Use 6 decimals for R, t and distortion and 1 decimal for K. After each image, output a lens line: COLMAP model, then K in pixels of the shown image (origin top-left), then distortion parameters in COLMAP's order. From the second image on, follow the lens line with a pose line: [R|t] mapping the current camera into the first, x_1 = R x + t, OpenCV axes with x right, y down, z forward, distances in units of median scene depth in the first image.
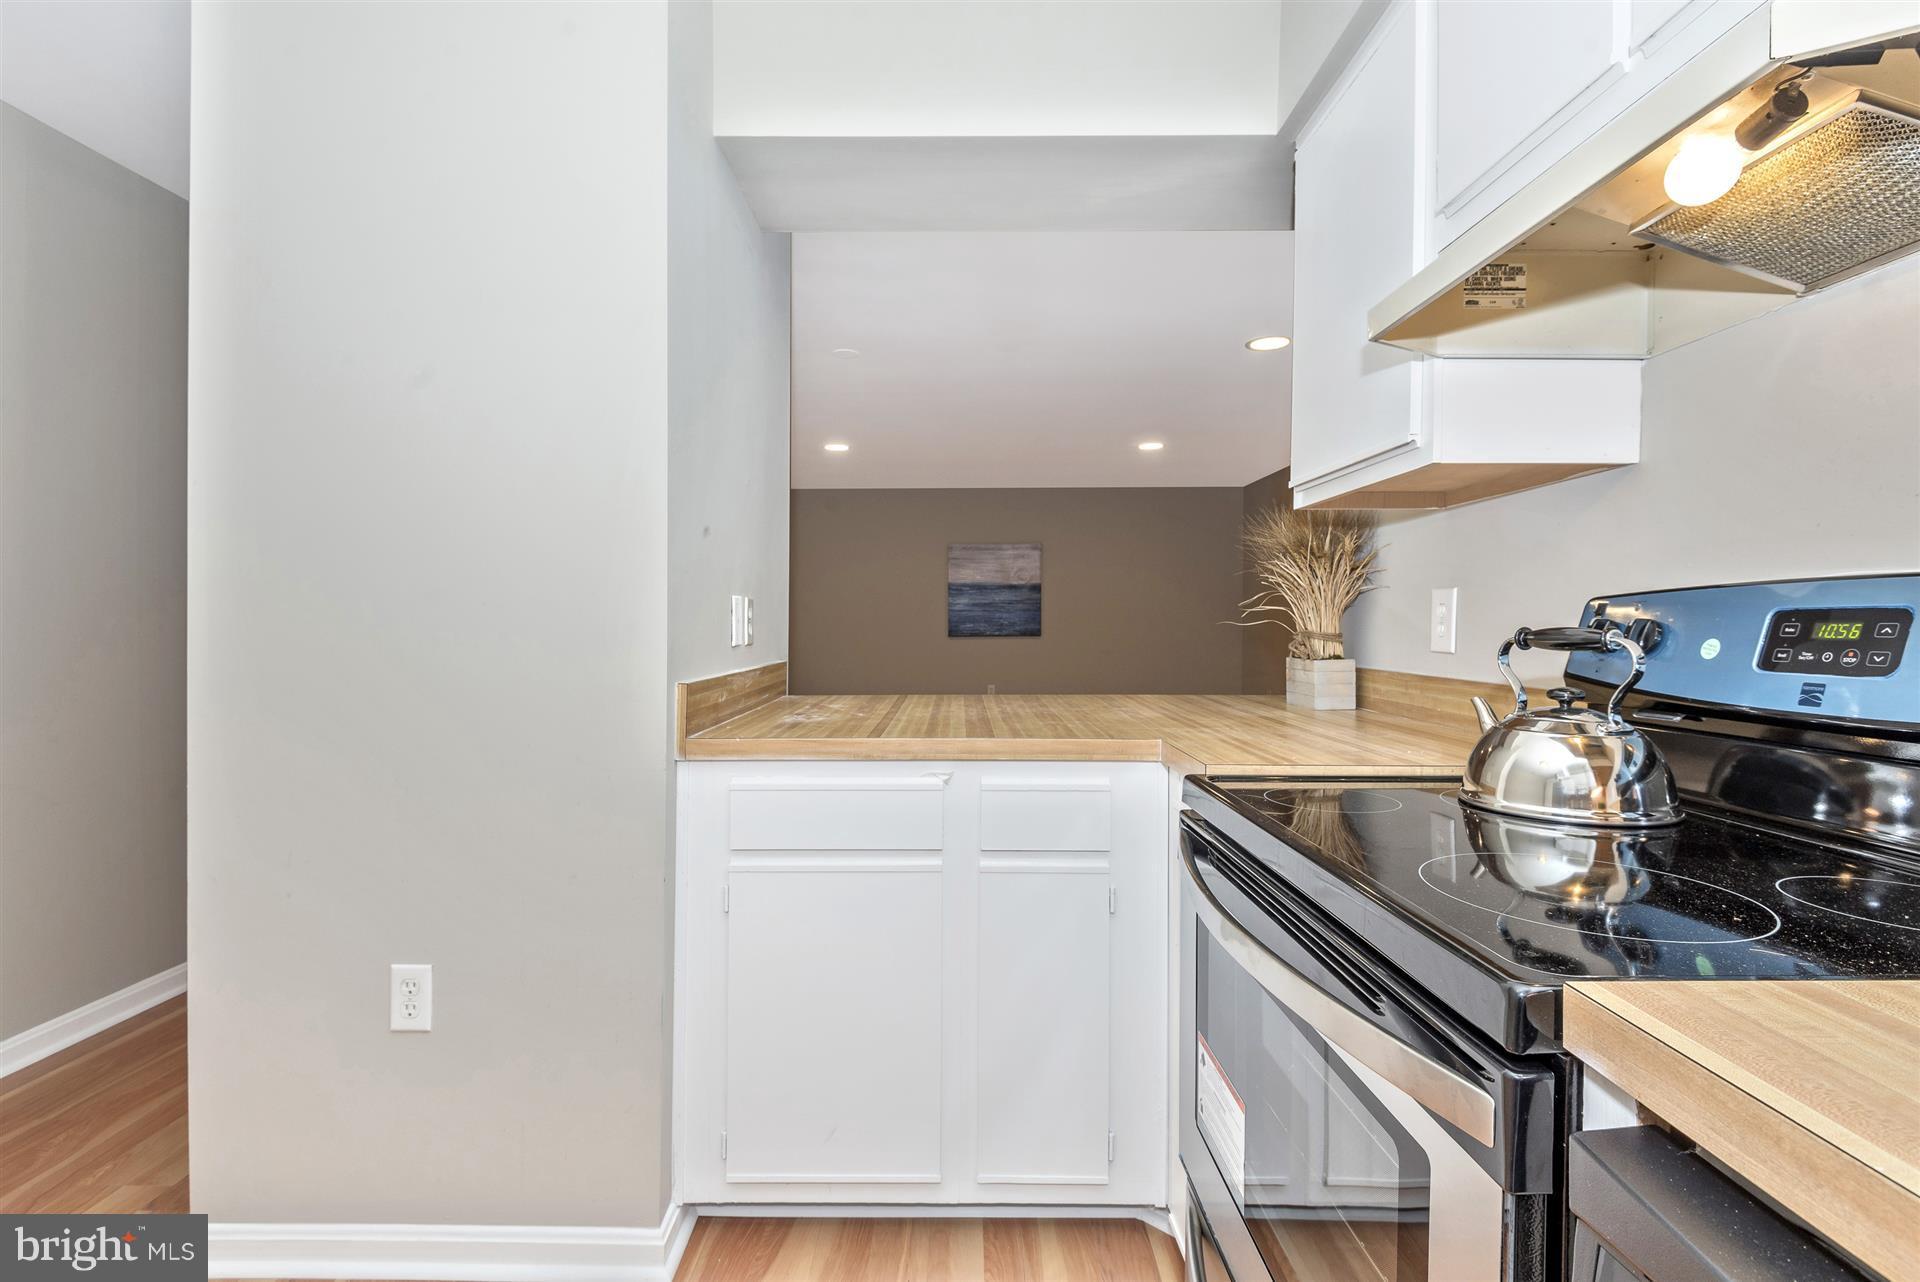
lens RADIAL K [[877.7, 0, 963.5], [0, 877.7, 629.9], [0, 0, 1]] dist [0.024457, -0.013678]
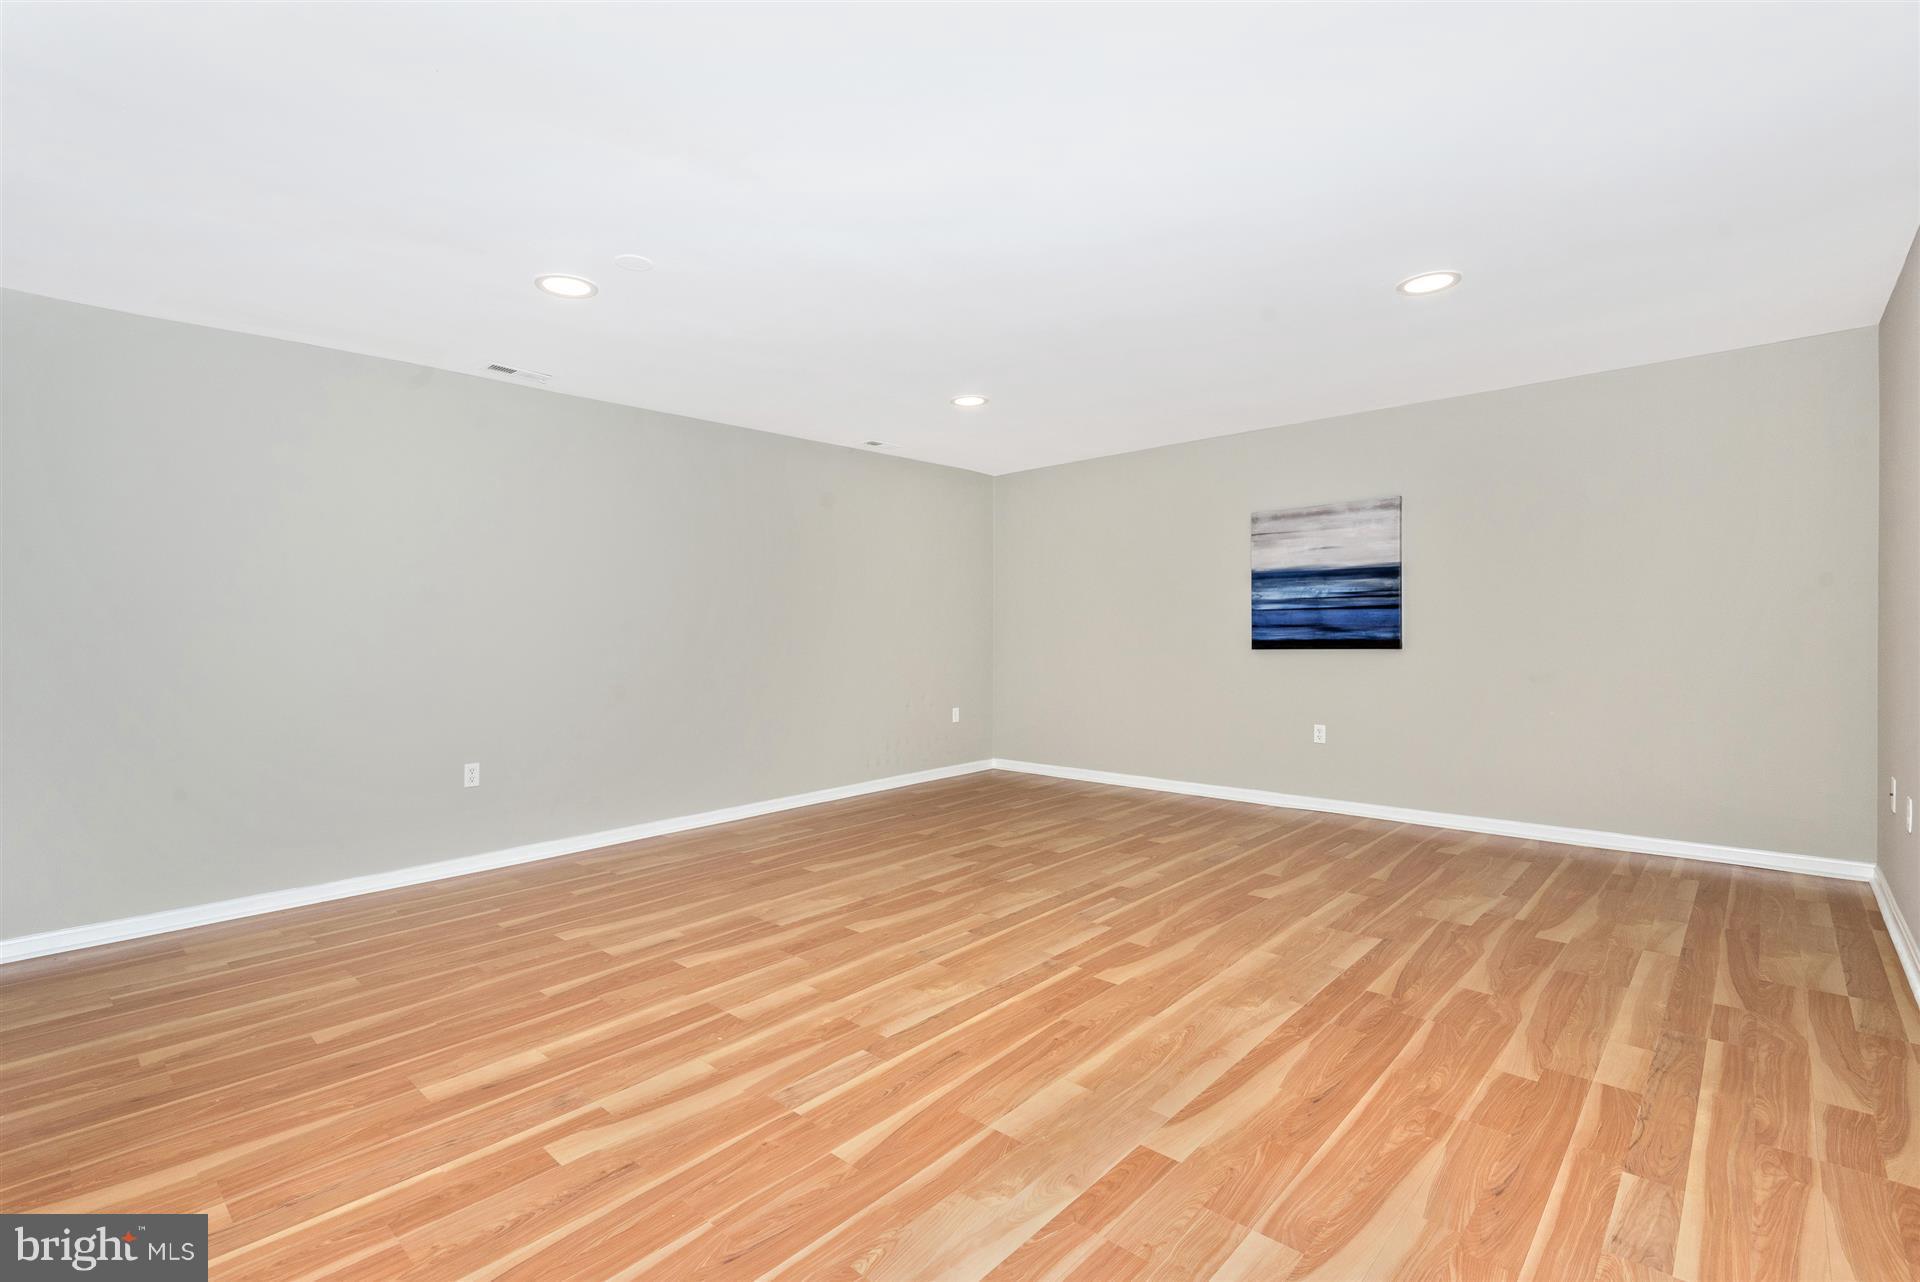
lens RADIAL K [[877.7, 0, 906.5], [0, 877.7, 657.3], [0, 0, 1]] dist [0.024457, -0.013678]
pose [[0.718885, 0.012430, -0.695018, 0.268212], [0.010127, 0.999547, 0.028351, -0.007861], [0.695055, -0.027419, 0.718433, 0.317007]]
